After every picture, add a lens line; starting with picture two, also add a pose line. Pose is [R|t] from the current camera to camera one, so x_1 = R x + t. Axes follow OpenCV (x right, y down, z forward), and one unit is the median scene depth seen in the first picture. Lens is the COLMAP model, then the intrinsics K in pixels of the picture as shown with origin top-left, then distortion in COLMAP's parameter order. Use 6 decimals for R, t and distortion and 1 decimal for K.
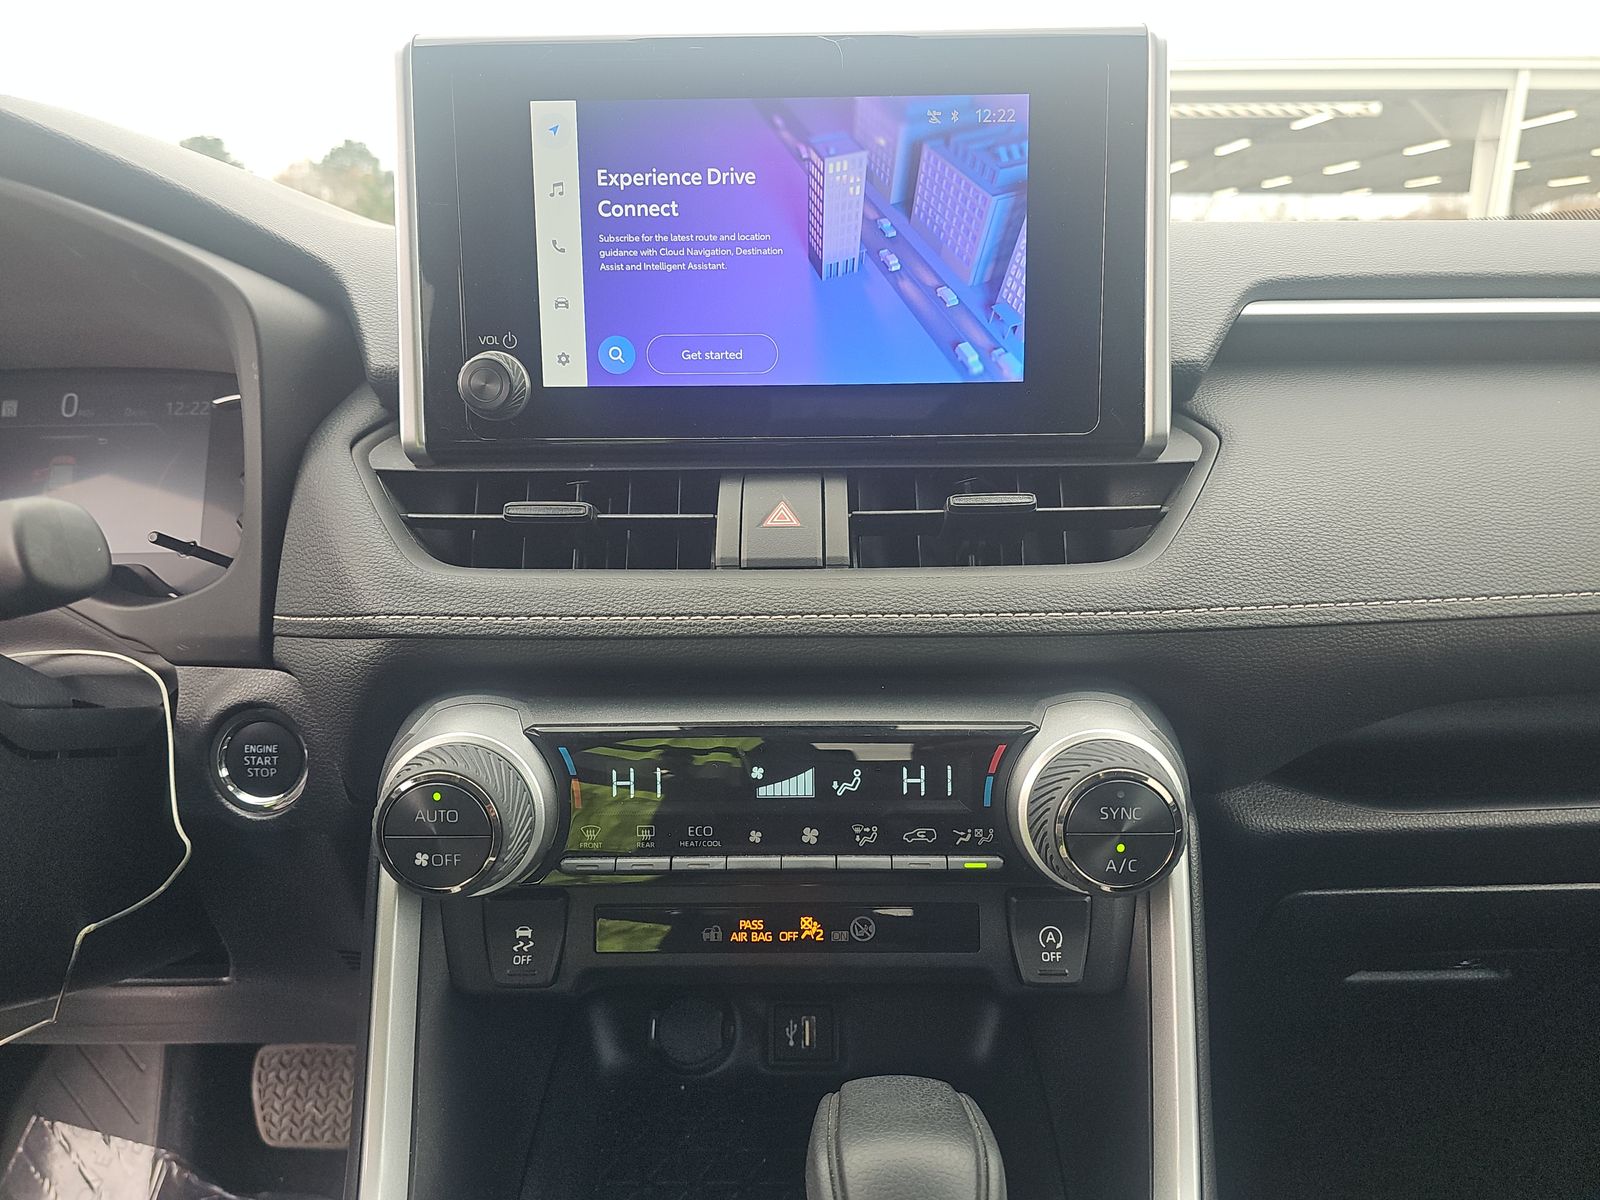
lens RADIAL K [[1074.3, 0, 800.0], [0, 1074.3, 600.0], [0, 0, 1]] dist [-0.005749, -0.022906]
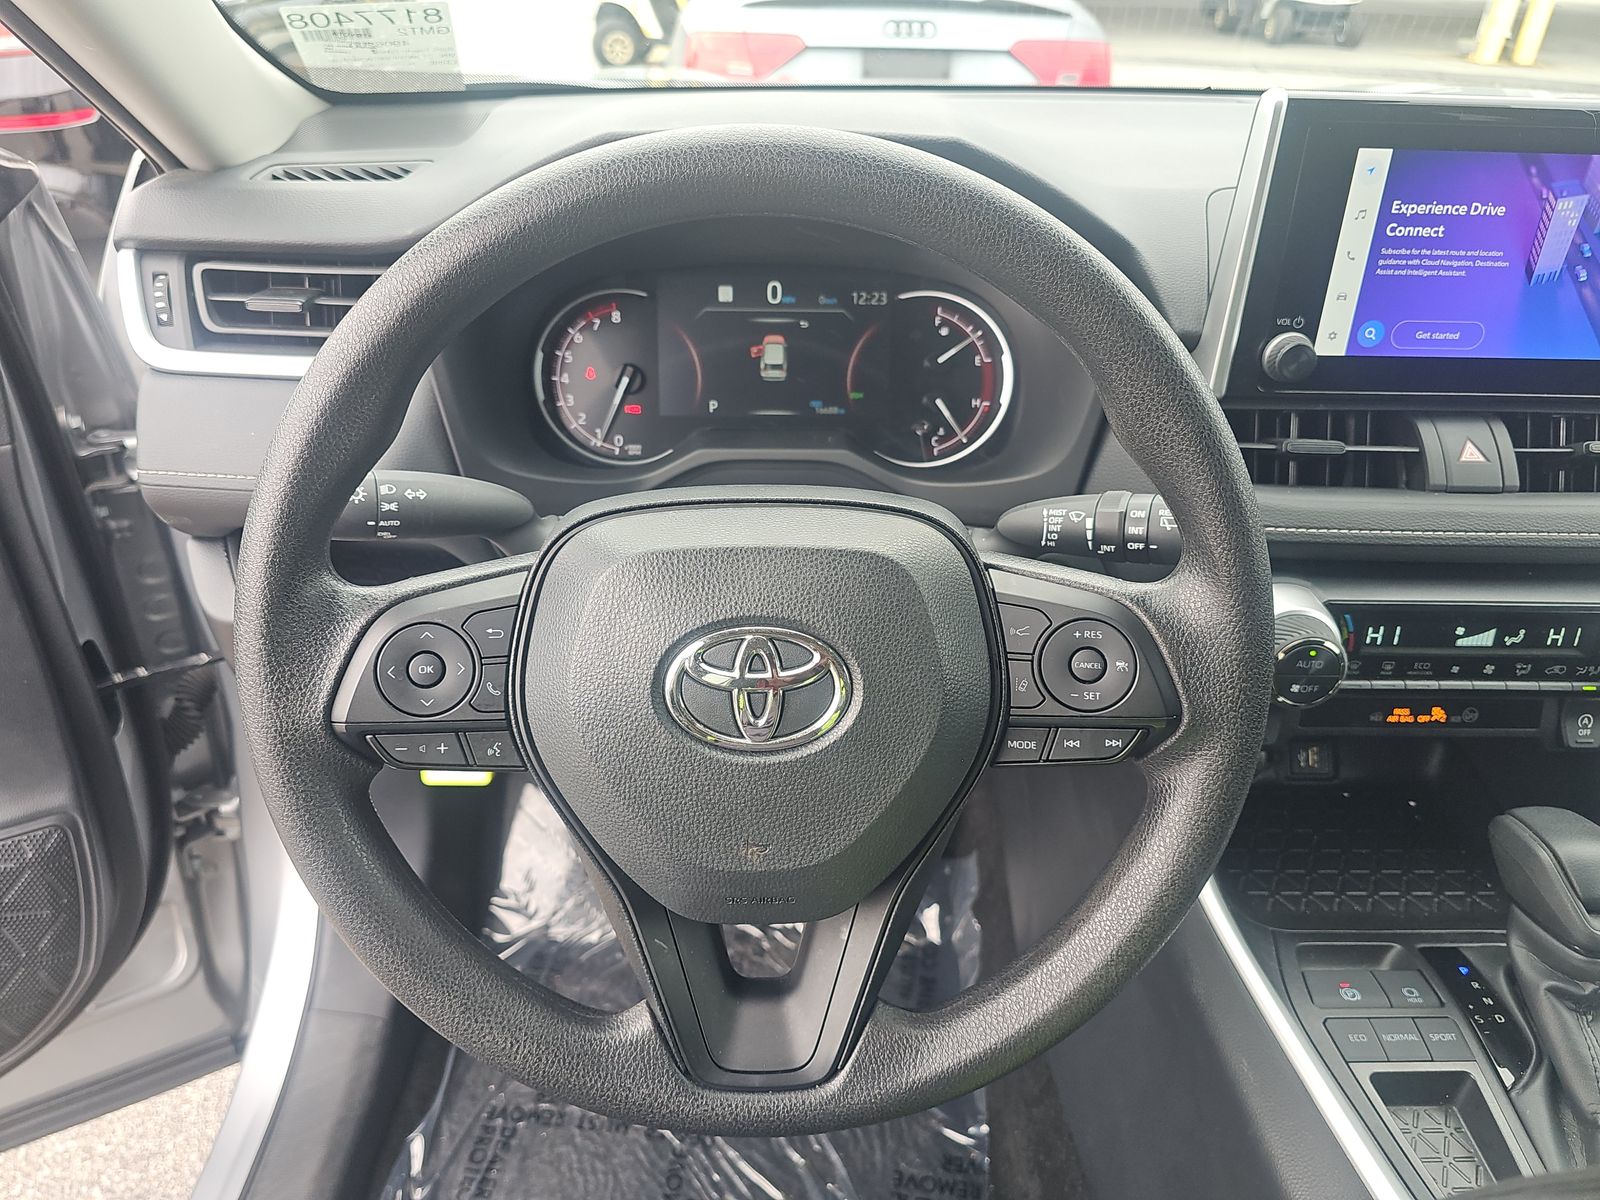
lens RADIAL K [[1074.3, 0, 800.0], [0, 1074.3, 600.0], [0, 0, 1]] dist [-0.005749, -0.022906]
pose [[0.999817, 0.011131, 0.015573, -0.954591], [-0.015378, 0.951533, 0.307161, -0.322399], [-0.011399, -0.307344, 0.951530, -0.433411]]
